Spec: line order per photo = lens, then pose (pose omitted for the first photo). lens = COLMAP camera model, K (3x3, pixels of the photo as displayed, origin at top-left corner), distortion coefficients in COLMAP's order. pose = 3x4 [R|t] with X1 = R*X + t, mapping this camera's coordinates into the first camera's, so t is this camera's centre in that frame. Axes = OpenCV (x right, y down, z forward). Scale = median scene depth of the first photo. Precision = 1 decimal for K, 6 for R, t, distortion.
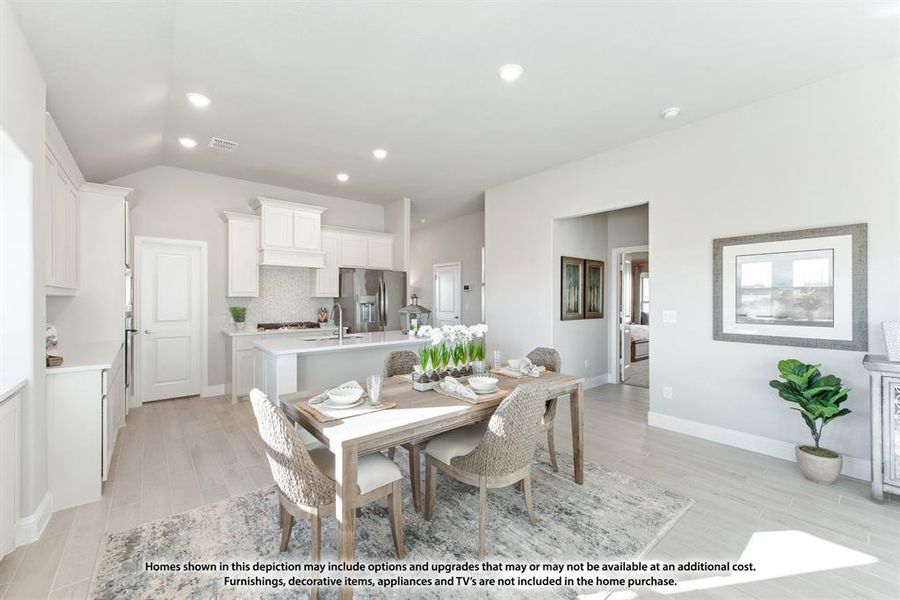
lens RADIAL K [[366.6, 0, 456.4], [0, 366.6, 299.7], [0, 0, 1]] dist [0.008972, -0.001480]
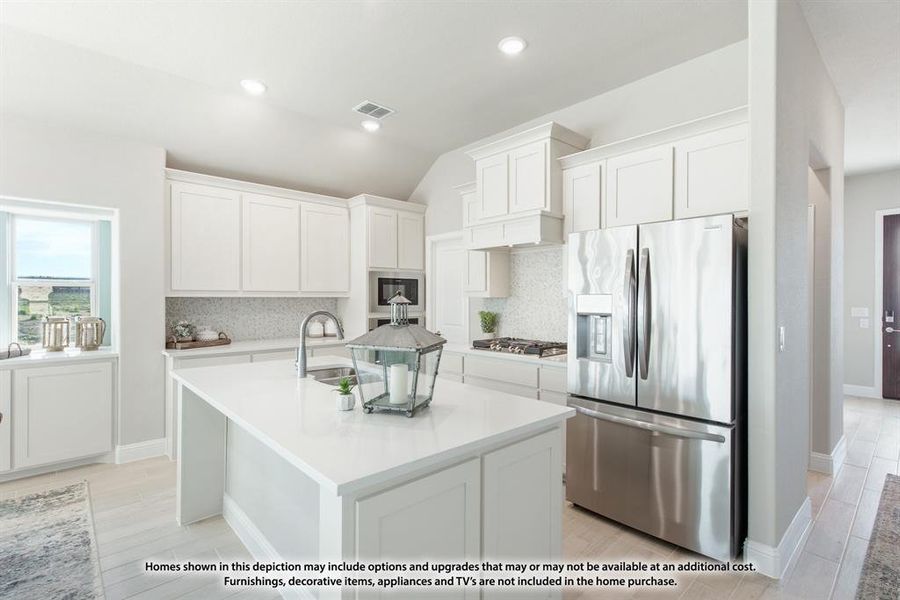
lens RADIAL K [[420.5, 0, 449.0], [0, 420.5, 296.8], [0, 0, 1]] dist [0.002708, -0.000880]
pose [[0.033358, -0.001233, -0.999443, 0.344328], [-0.006316, 0.999979, -0.001444, -0.013663], [0.999423, 0.006361, 0.033350, 1.344214]]
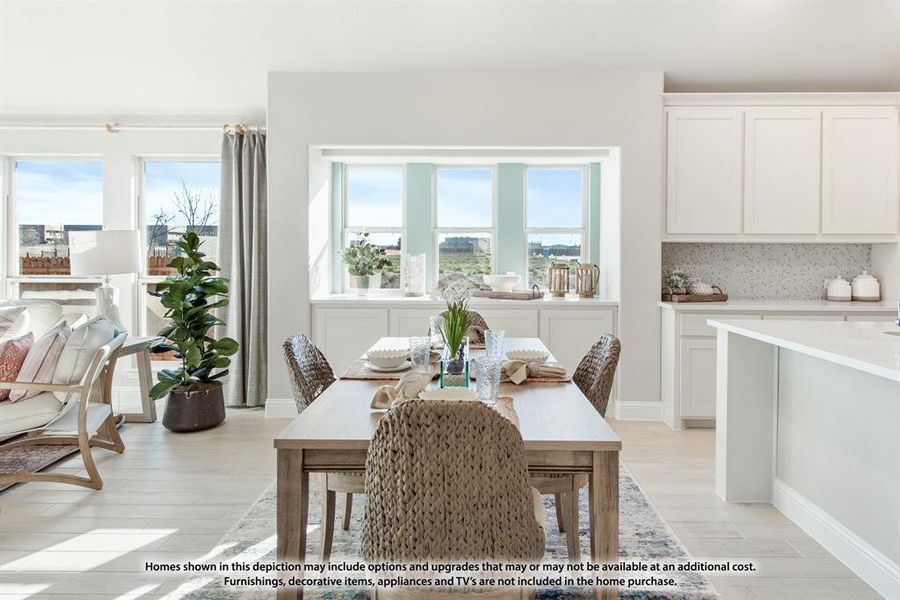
lens RADIAL K [[571.5, 0, 474.5], [0, 571.5, 261.6], [0, 0, 1]] dist [0.022180, -0.003710]
pose [[-0.655385, 0.009834, -0.755231, 0.488544], [-0.007726, 0.999776, 0.019722, 0.012124], [0.755256, 0.018761, -0.655162, 1.182488]]
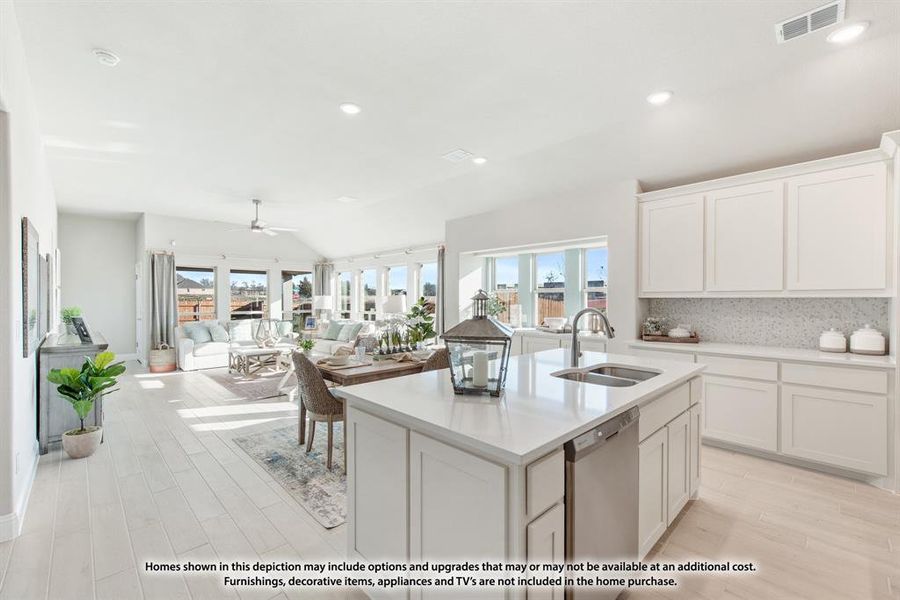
lens RADIAL K [[377.8, 0, 447.4], [0, 377.8, 303.2], [0, 0, 1]] dist [0.008336, -0.001186]
pose [[-0.997454, -0.001009, -0.071307, -0.061298], [-0.001909, 0.999919, 0.012560, -0.006738], [0.071288, 0.012664, -0.997375, 1.819356]]
